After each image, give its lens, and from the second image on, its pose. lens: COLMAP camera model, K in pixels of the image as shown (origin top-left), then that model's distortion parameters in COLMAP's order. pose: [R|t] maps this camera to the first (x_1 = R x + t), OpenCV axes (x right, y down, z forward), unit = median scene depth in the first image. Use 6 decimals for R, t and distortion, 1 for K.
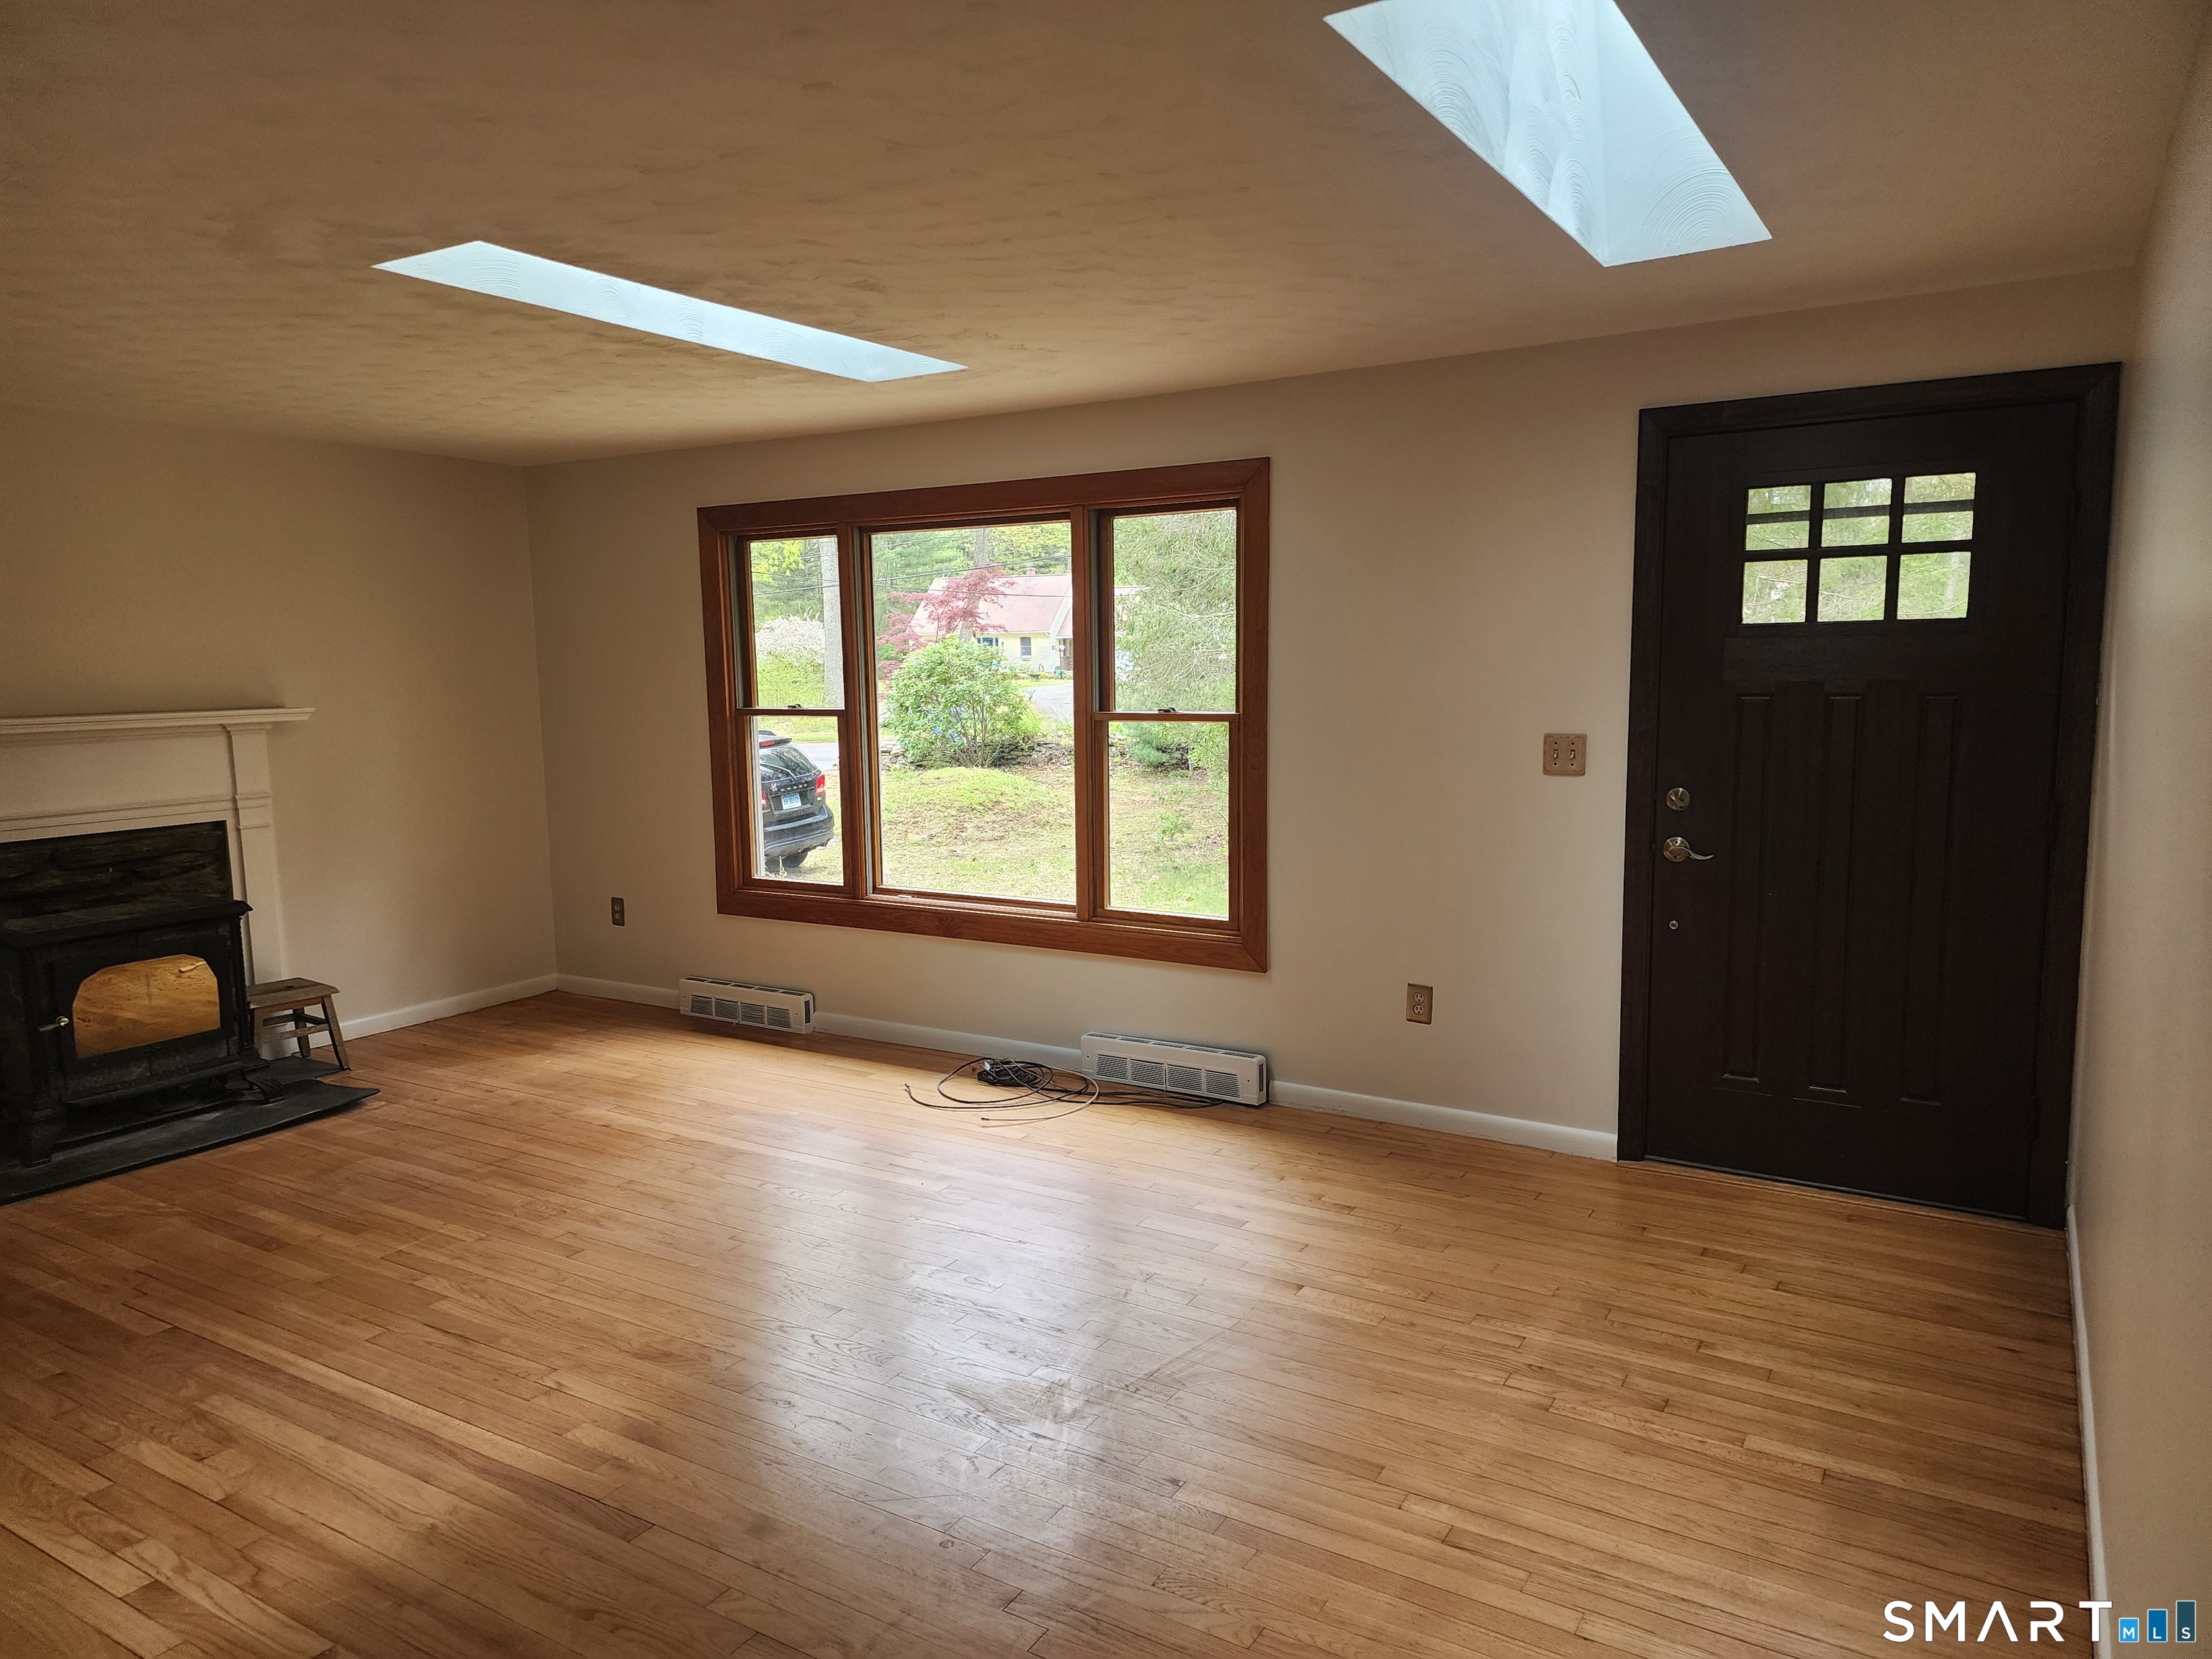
lens RADIAL K [[1486.2, 0, 1110.2], [0, 1486.2, 841.0], [0, 0, 1]] dist [0.071870, -0.052817]
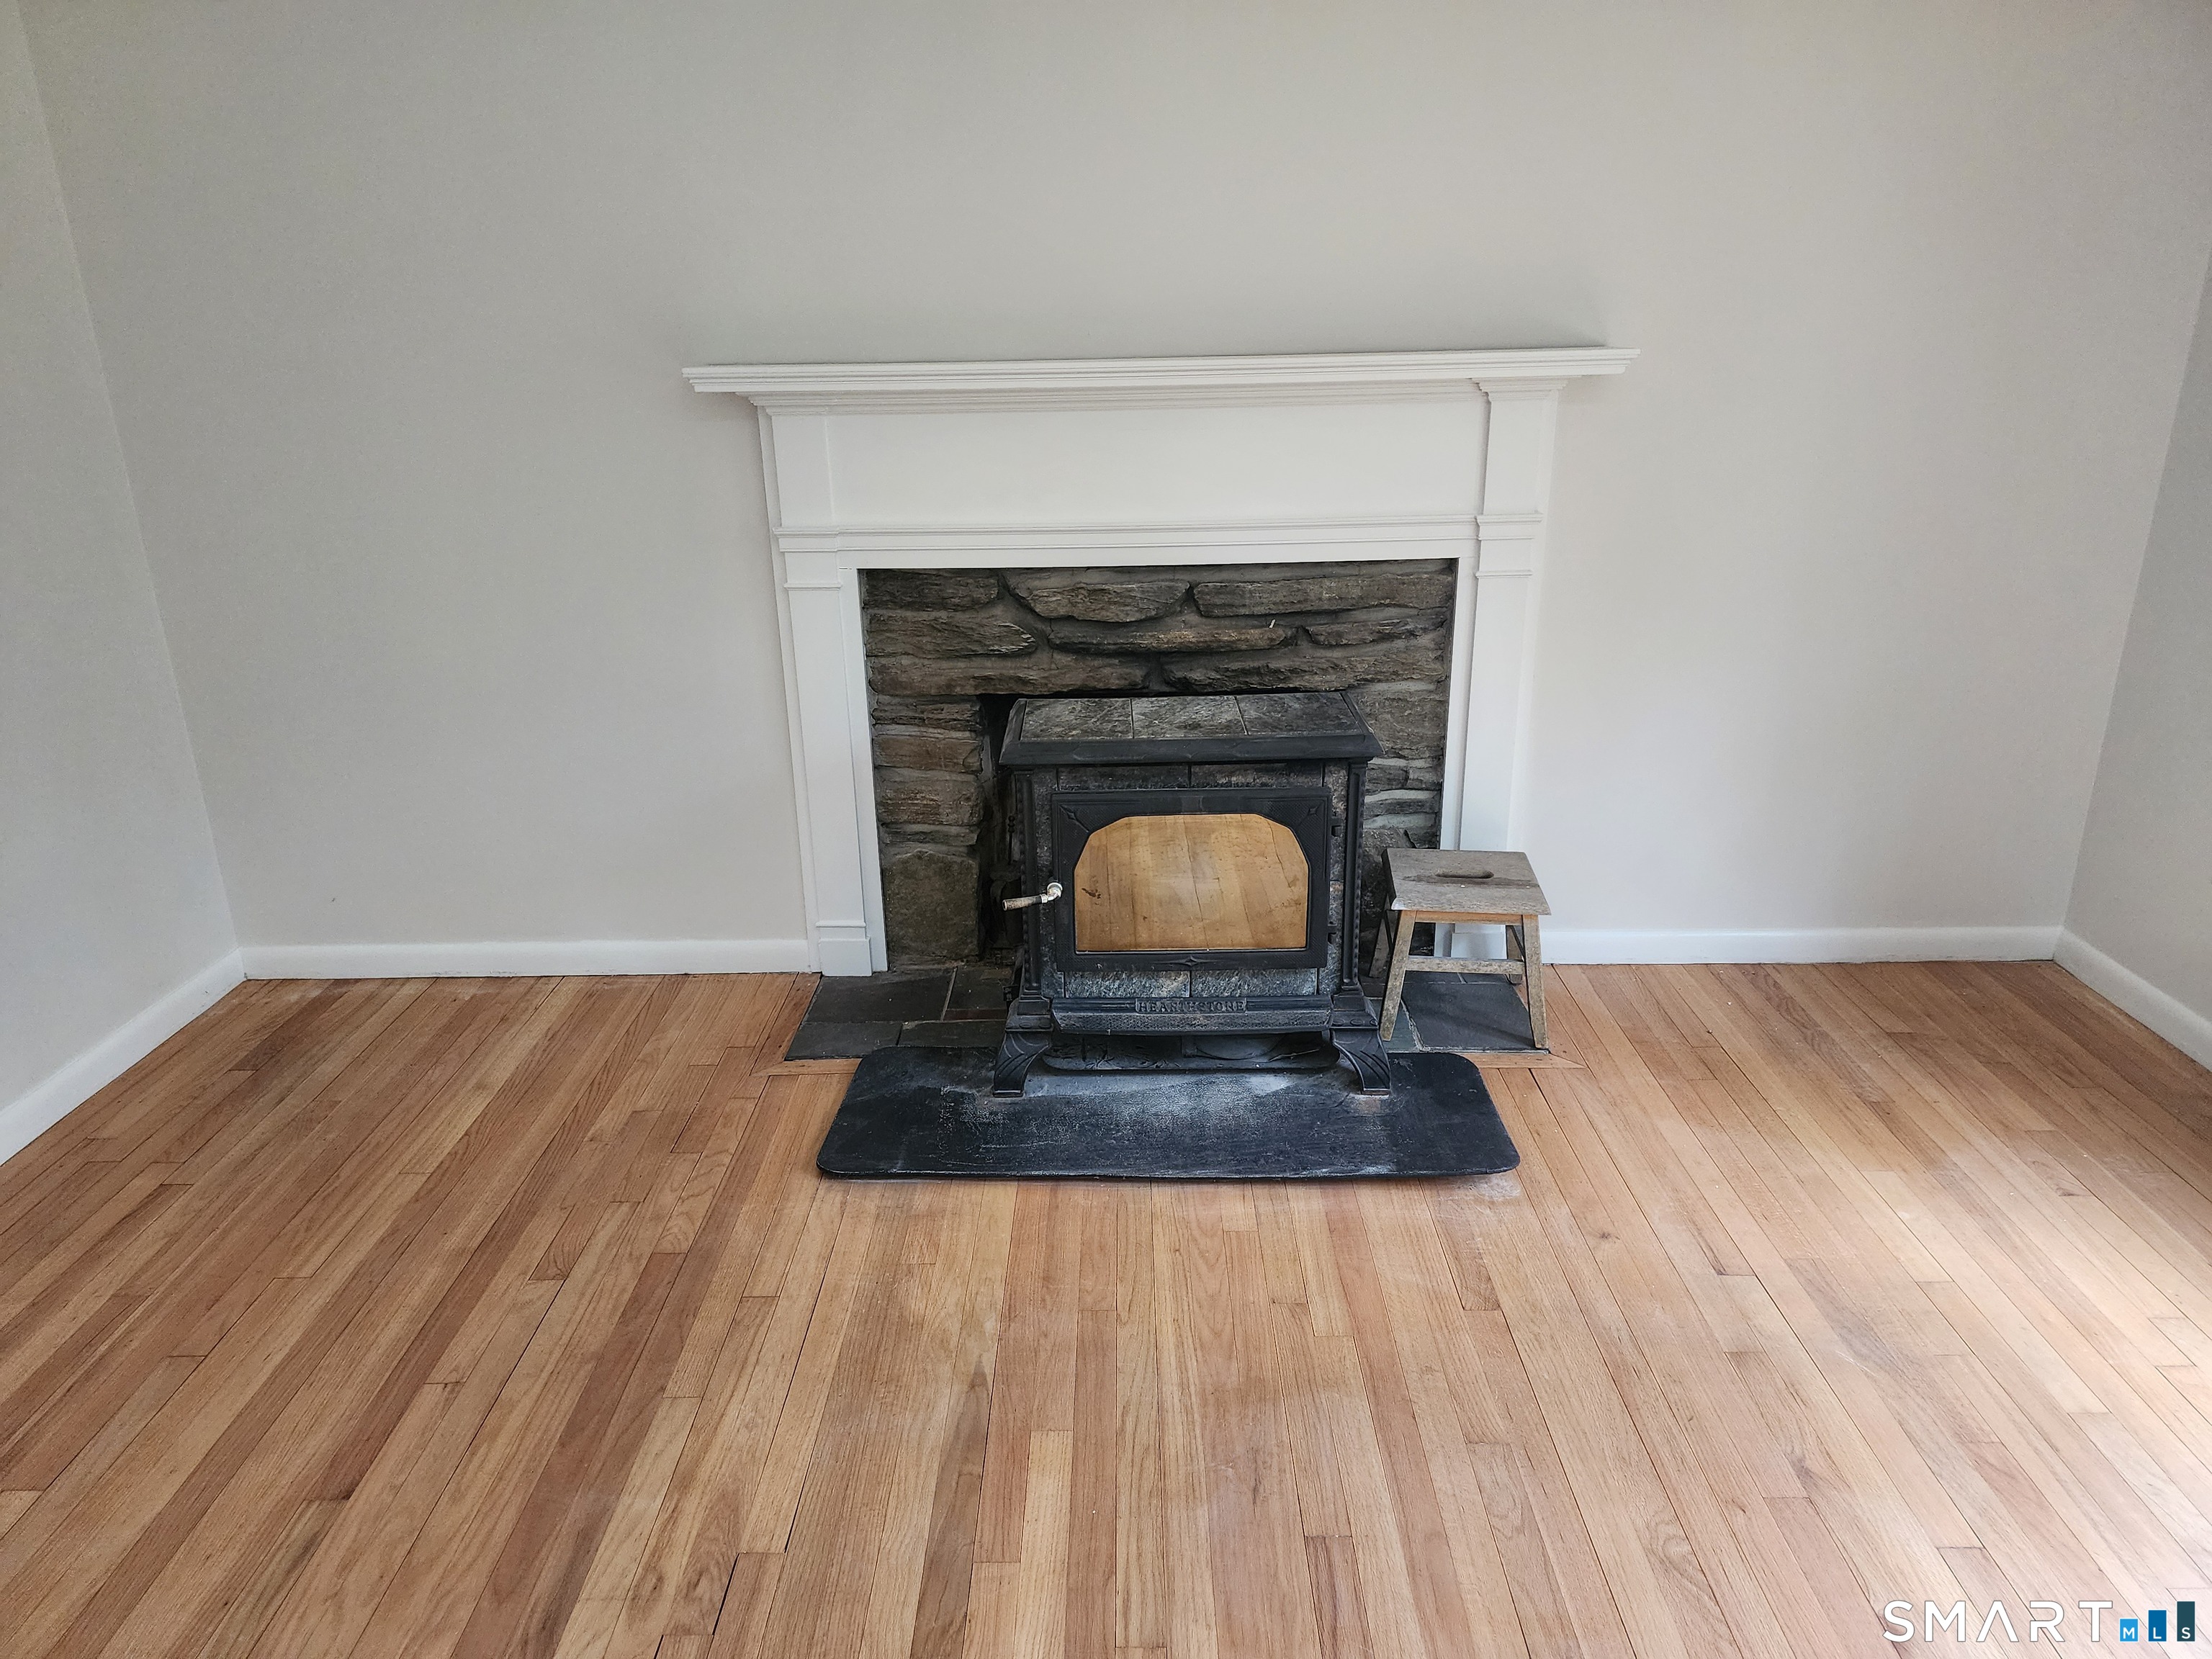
lens RADIAL K [[1446.3, 0, 1106.7], [0, 1446.3, 836.2], [0, 0, 1]] dist [0.079960, -0.051014]
pose [[0.514779, 0.299251, -0.803400, -0.200823], [-0.099610, 0.951633, 0.290640, -0.064559], [0.851516, -0.069589, 0.519690, 0.647899]]
